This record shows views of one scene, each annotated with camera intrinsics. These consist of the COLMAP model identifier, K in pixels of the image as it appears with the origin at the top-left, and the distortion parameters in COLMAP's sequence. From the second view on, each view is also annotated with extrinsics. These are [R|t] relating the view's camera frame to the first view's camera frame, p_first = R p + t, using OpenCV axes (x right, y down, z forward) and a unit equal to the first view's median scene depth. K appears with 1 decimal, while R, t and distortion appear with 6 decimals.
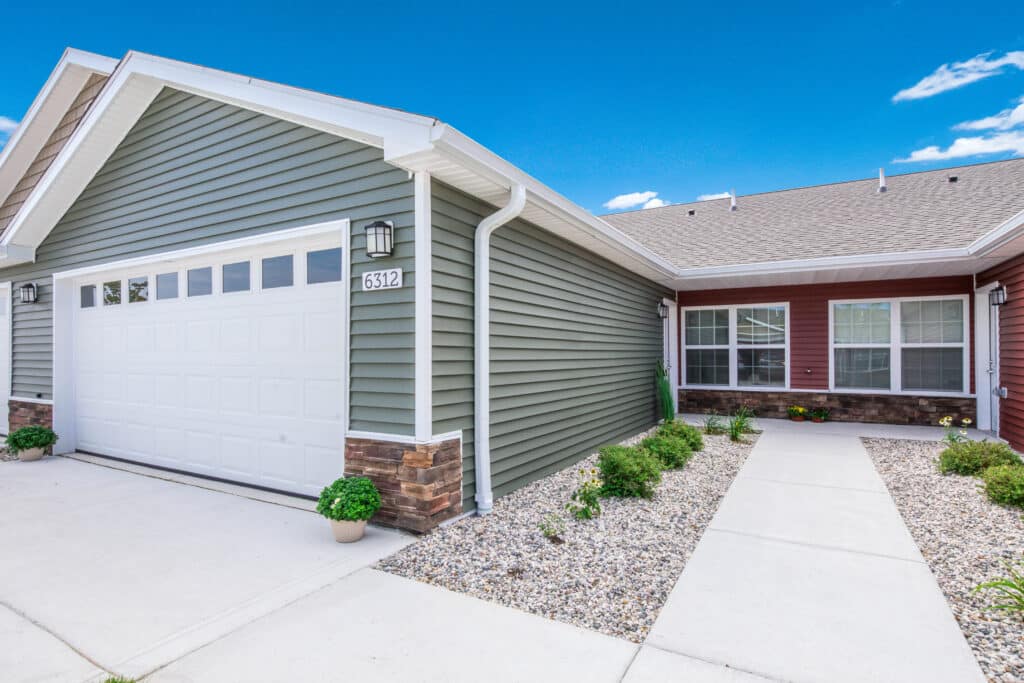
lens RADIAL K [[518.7, 0, 512.0], [0, 518.7, 341.5], [0, 0, 1]] dist [-0.000834, -0.000156]
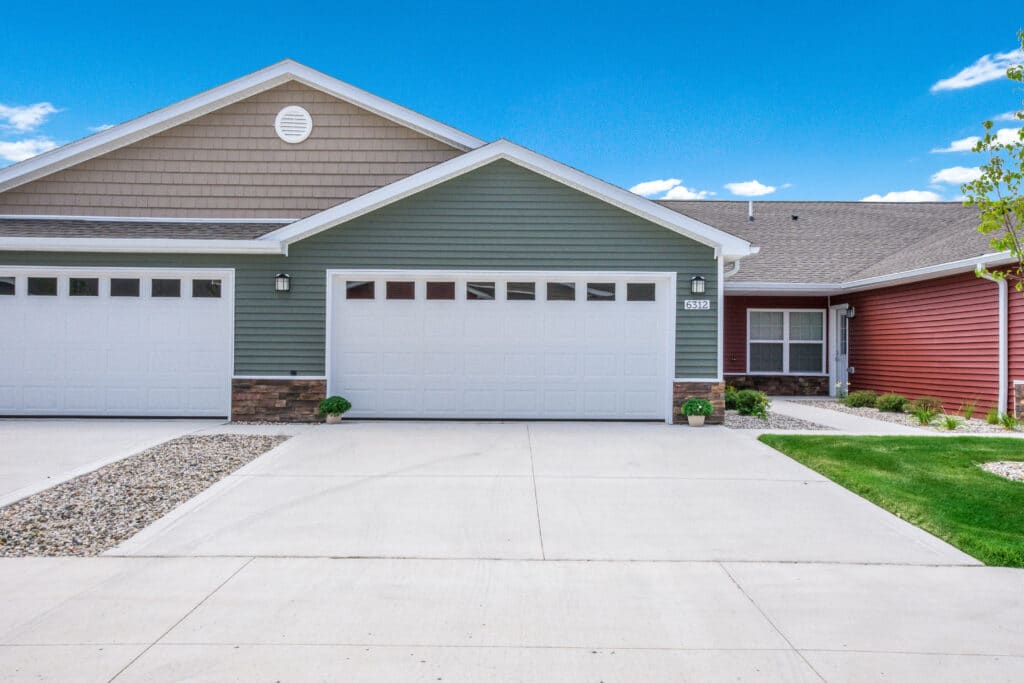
lens RADIAL K [[817.3, 0, 512.0], [0, 817.3, 341.5], [0, 0, 1]] dist [0.062181, -0.000906]
pose [[0.870227, 0.015963, 0.492393, -1.136958], [-0.021114, 0.999765, 0.004903, 0.012524], [-0.492199, -0.014663, 0.870359, -0.675948]]
